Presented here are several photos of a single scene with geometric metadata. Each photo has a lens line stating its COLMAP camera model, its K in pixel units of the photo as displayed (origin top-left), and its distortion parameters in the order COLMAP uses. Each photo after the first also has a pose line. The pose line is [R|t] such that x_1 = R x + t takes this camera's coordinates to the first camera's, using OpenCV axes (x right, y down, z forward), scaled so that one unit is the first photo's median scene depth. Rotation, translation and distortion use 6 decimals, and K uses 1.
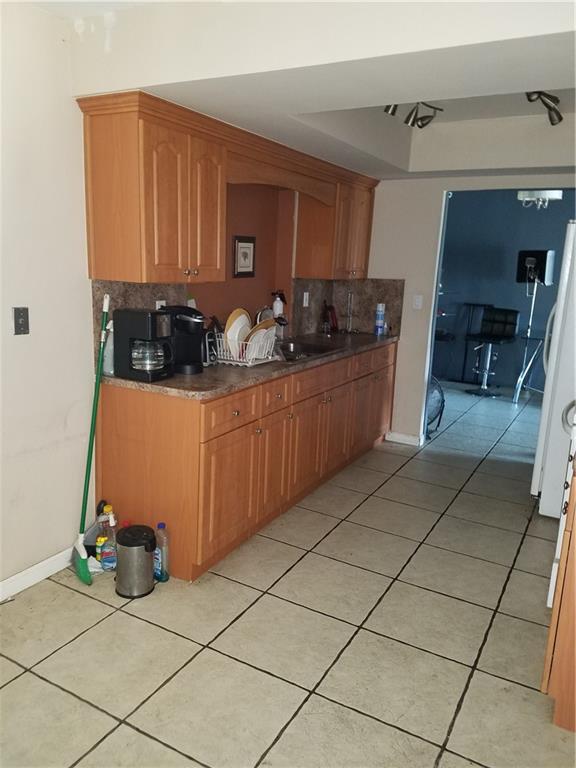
lens RADIAL K [[595.0, 0, 263.8], [0, 595.0, 384.4], [0, 0, 1]] dist [0.181827, -0.256163]
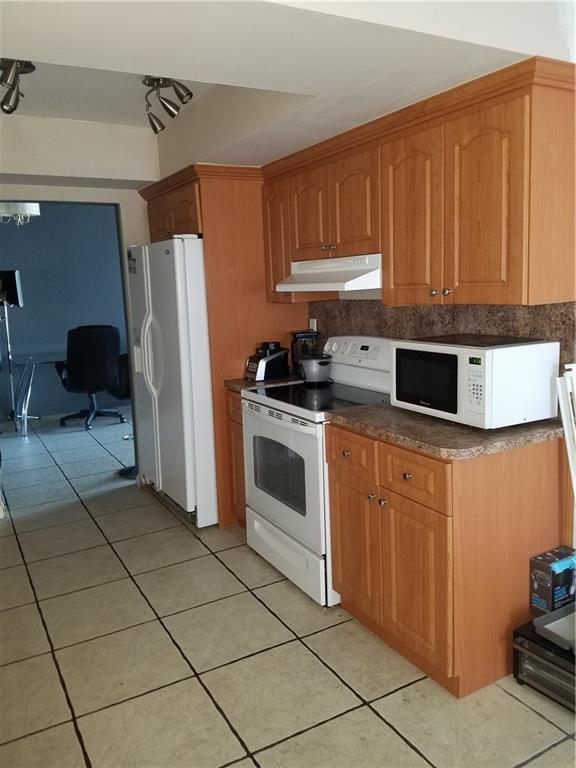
lens RADIAL K [[595.0, 0, 263.8], [0, 595.0, 384.4], [0, 0, 1]] dist [0.181827, -0.256163]
pose [[0.525716, -0.210295, 0.824257, -0.243425], [0.238531, 0.966530, 0.094458, -0.079134], [-0.816533, 0.146953, 0.558282, 0.320519]]
